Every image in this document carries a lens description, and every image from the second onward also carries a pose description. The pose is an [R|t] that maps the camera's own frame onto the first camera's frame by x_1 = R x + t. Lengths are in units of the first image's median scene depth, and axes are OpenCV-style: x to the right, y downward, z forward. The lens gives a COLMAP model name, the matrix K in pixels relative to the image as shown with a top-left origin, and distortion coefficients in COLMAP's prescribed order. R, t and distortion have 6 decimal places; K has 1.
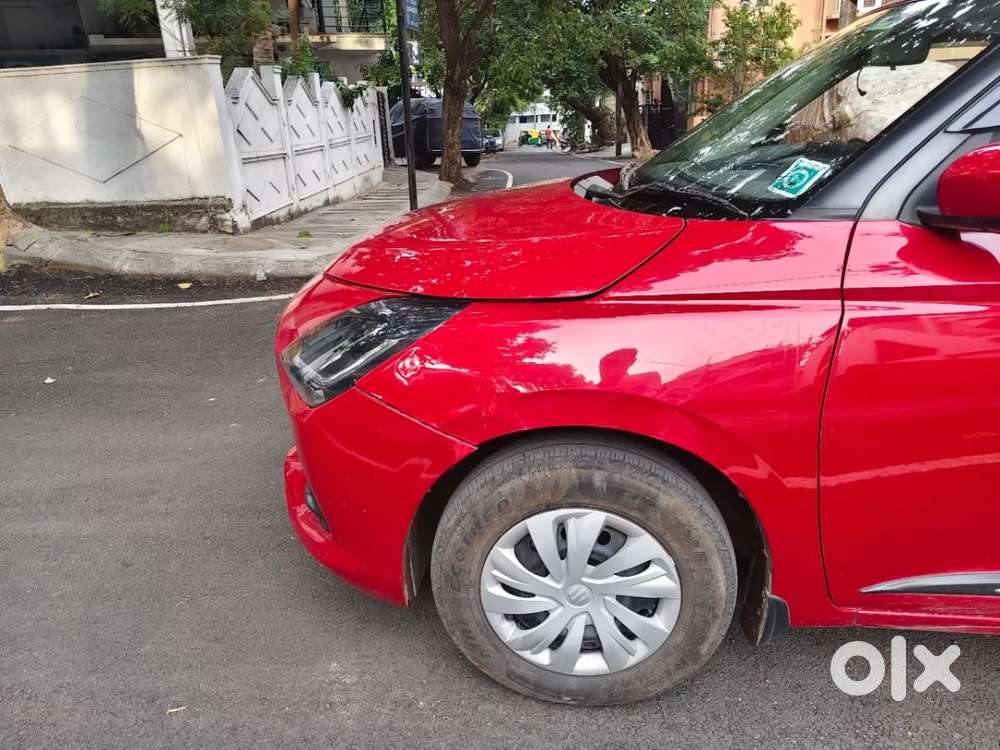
lens RADIAL K [[703.2, 0, 501.8], [0, 703.2, 378.1], [0, 0, 1]] dist [0.060970, -0.075972]
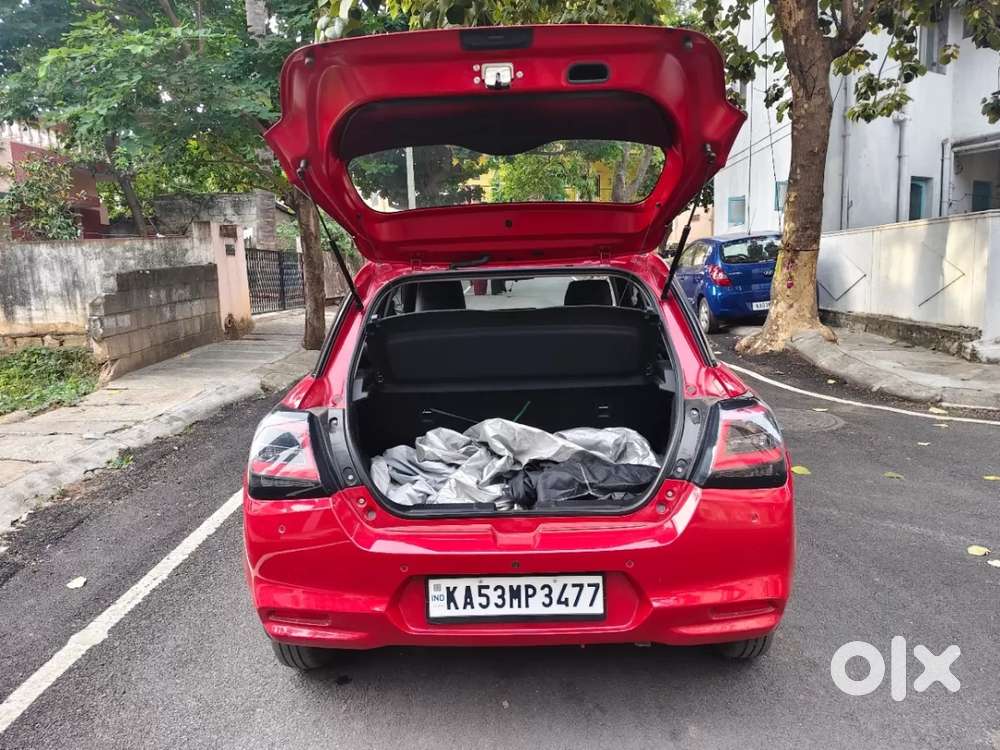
lens RADIAL K [[703.2, 0, 501.8], [0, 703.2, 378.1], [0, 0, 1]] dist [0.060970, -0.075972]
pose [[0.031981, 0.197903, -0.979700, 0.699978], [-0.325867, 0.928706, 0.176965, -0.135764], [0.944874, 0.313592, 0.094192, 0.207449]]
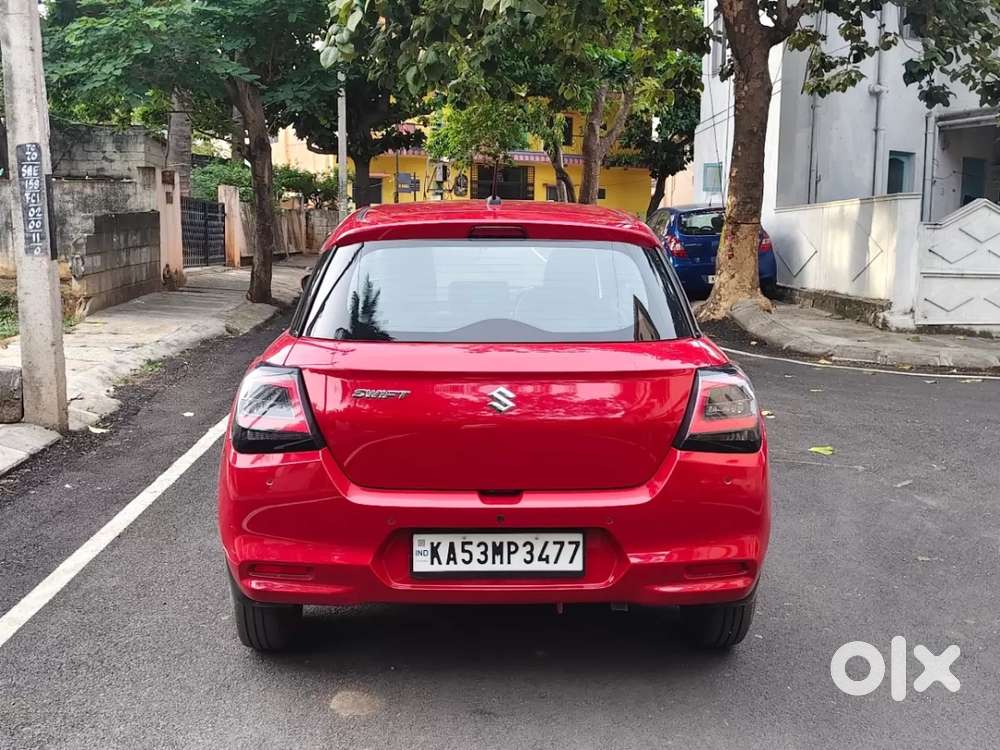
lens RADIAL K [[1020.7, 0, 490.5], [0, 1020.7, 386.4], [0, 0, 1]] dist [0.055301, -0.043094]
pose [[0.083564, 0.189127, -0.978391, 1.317077], [-0.366190, 0.918958, 0.146362, -0.125620], [0.926780, 0.346046, 0.146048, 0.151048]]
